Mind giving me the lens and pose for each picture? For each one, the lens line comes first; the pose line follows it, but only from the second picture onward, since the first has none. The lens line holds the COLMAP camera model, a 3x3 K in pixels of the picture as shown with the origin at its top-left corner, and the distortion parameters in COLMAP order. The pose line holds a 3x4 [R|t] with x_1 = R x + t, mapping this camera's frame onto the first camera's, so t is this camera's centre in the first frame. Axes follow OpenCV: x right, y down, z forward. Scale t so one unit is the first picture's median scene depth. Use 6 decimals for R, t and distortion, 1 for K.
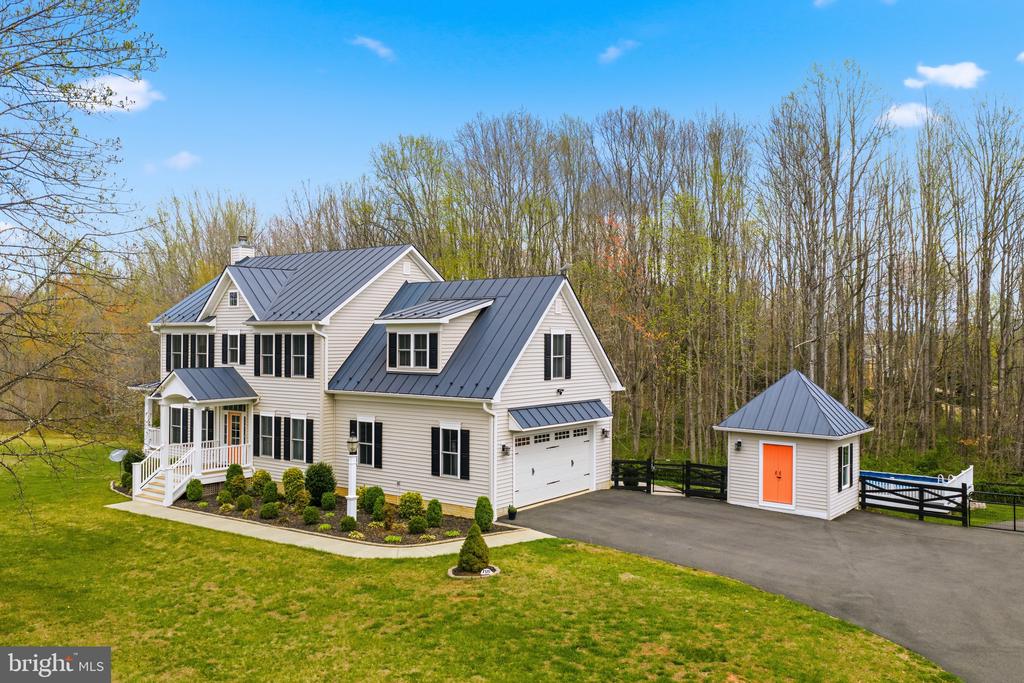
lens RADIAL K [[847.4, 0, 513.8], [0, 847.4, 323.3], [0, 0, 1]] dist [0.018983, -0.016491]
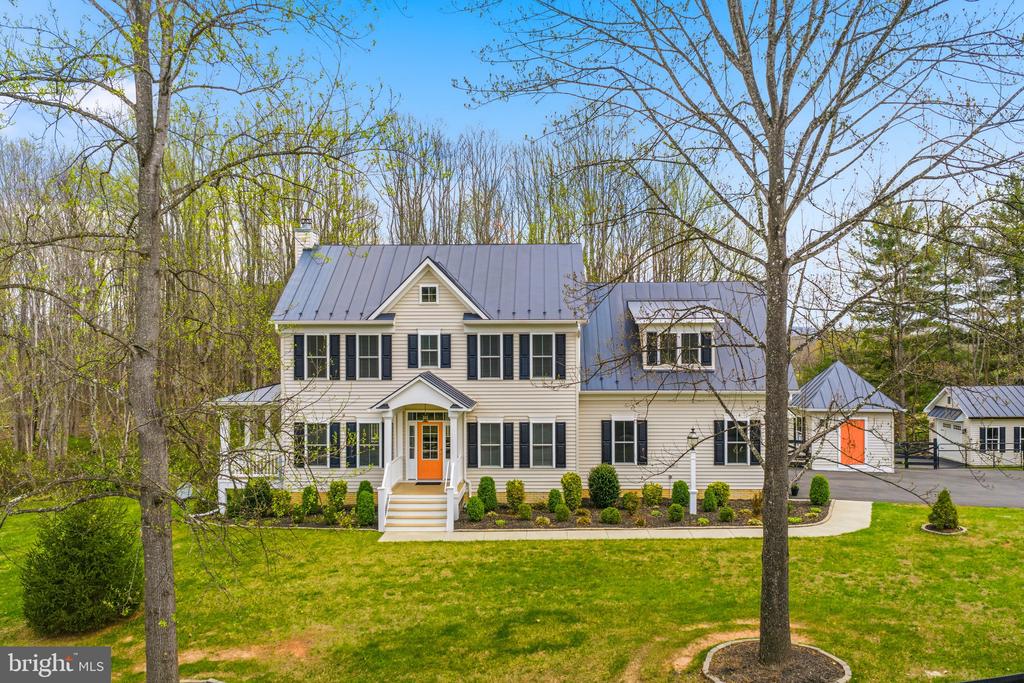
lens RADIAL K [[847.4, 0, 513.5], [0, 847.4, 337.9], [0, 0, 1]] dist [0.018983, -0.016491]
pose [[0.817441, -0.004638, 0.575994, -0.841386], [-0.003936, 0.999899, 0.013637, 0.004852], [-0.575999, -0.013414, 0.817340, 0.249949]]
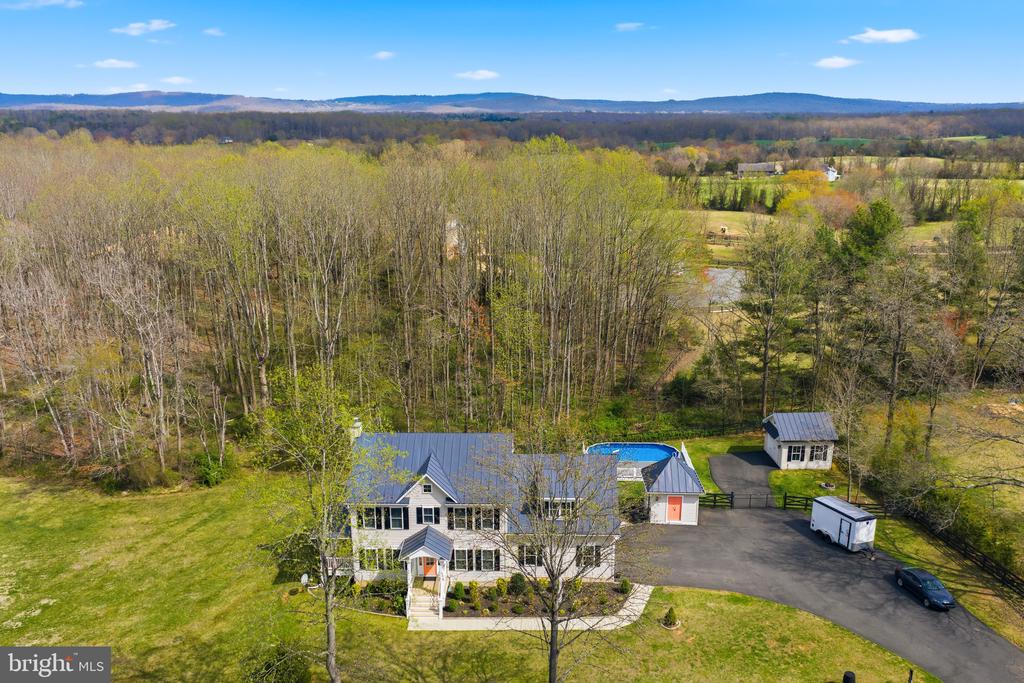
lens RADIAL K [[847.4, 0, 512.5], [0, 847.4, 331.3], [0, 0, 1]] dist [0.018983, -0.016491]
pose [[0.813552, -0.155321, 0.560364, -1.189638], [-0.004624, 0.961908, 0.273333, -0.862467], [-0.581473, -0.224962, 0.781845, -0.370895]]
